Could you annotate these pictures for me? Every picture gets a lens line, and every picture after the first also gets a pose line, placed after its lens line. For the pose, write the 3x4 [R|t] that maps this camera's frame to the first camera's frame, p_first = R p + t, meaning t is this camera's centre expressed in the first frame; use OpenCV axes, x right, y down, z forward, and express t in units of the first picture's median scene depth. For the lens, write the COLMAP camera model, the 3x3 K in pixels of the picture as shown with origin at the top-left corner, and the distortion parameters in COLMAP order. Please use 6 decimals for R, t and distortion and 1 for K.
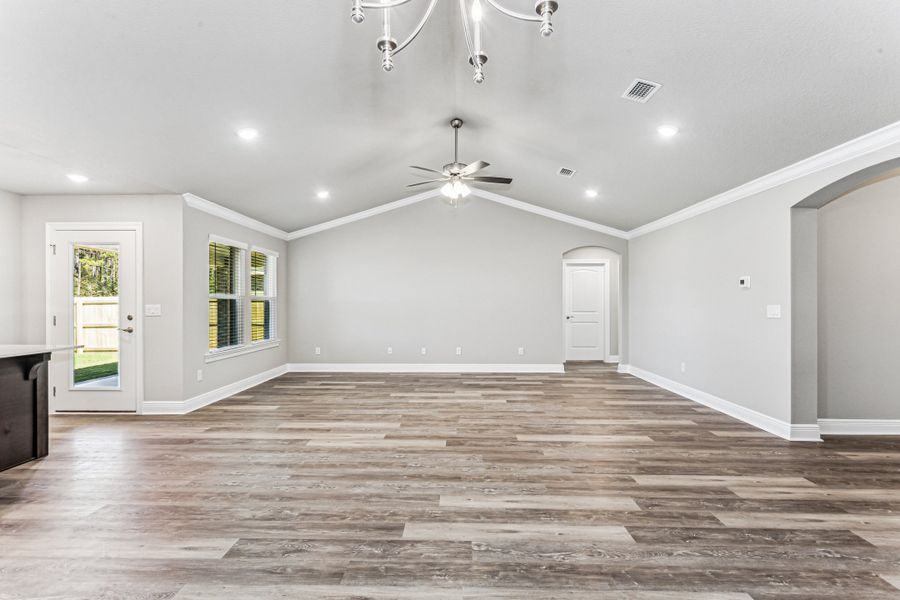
lens RADIAL K [[439.6, 0, 447.2], [0, 439.6, 297.7], [0, 0, 1]] dist [-0.003658, 0.002233]
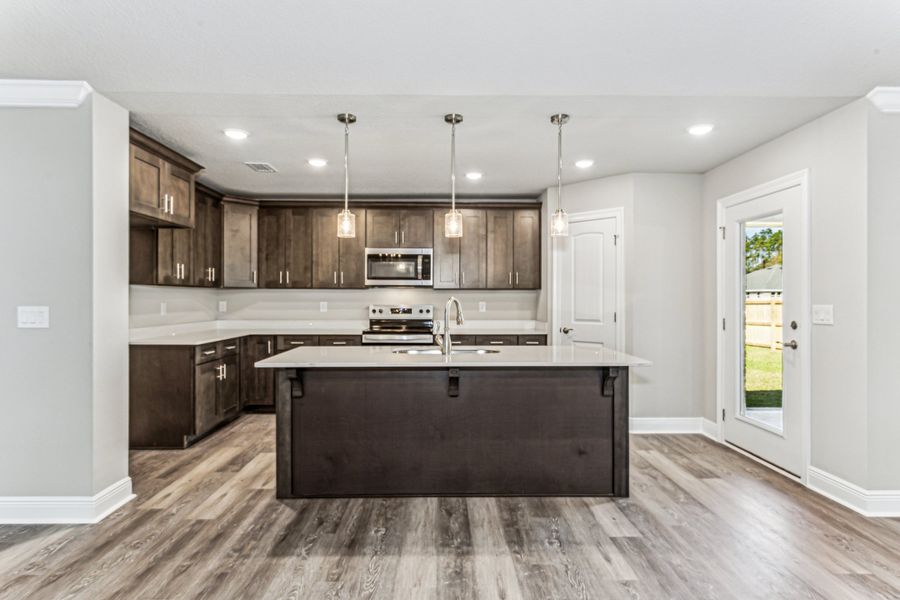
lens RADIAL K [[486.7, 0, 449.2], [0, 486.7, 301.5], [0, 0, 1]] dist [0.004995, -0.002730]
pose [[0.041345, 0.004054, -0.999137, -0.042560], [0.010870, 0.999931, 0.004507, 0.002511], [0.999086, -0.011047, 0.041298, 0.477272]]
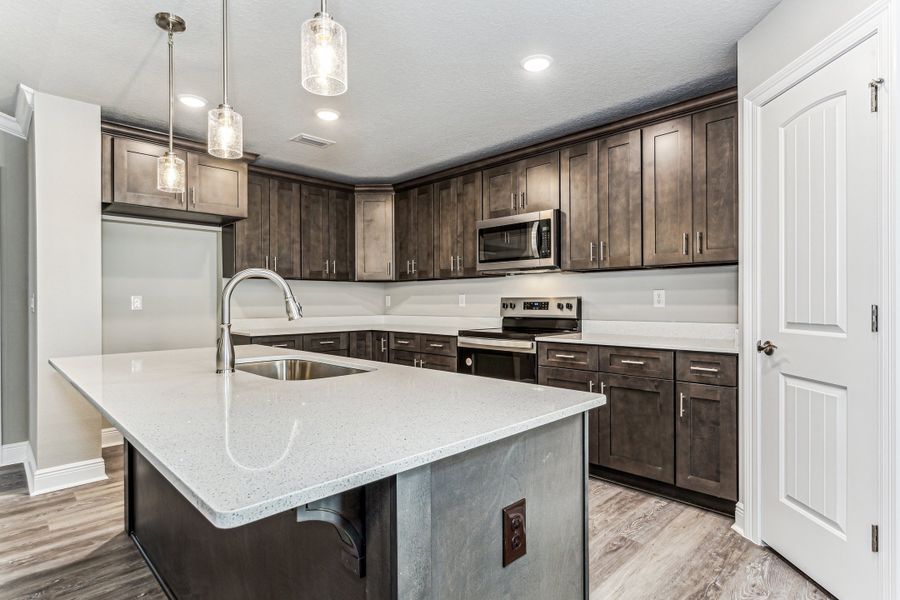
lens RADIAL K [[458.6, 0, 463.8], [0, 458.6, 302.3], [0, 0, 1]] dist [-0.004535, -0.004317]
pose [[-0.686137, -0.000940, -0.727472, -0.554890], [0.010876, 0.999874, -0.011550, 0.030120], [0.727391, -0.015837, -0.686040, 0.843827]]
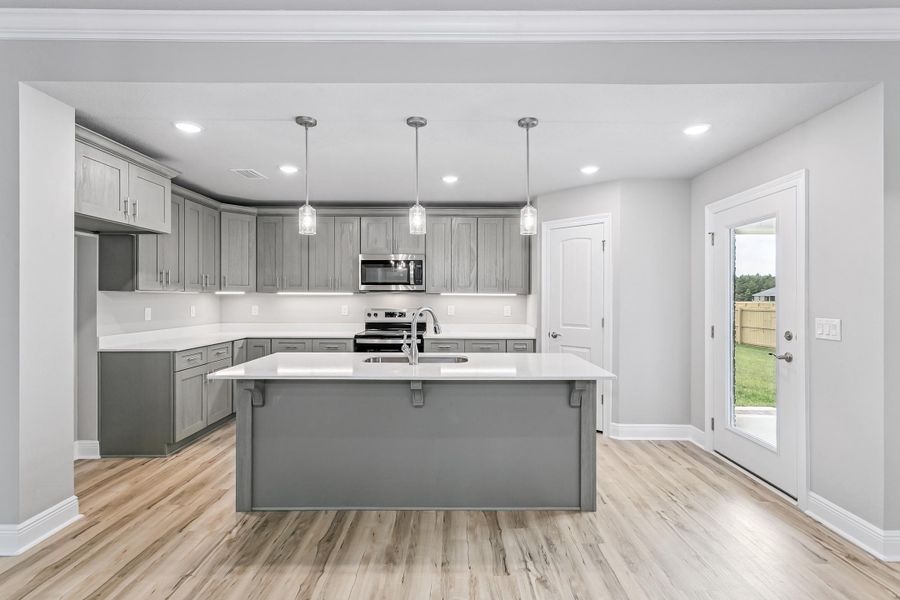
lens RADIAL K [[424.5, 0, 457.1], [0, 424.5, 300.0], [0, 0, 1]] dist [0.004930, 0.002456]
pose [[0.018708, 0.002965, -0.999821, -0.154098], [0.008616, 0.999958, 0.003126, -0.008982], [0.999788, -0.008673, 0.018681, 0.541576]]
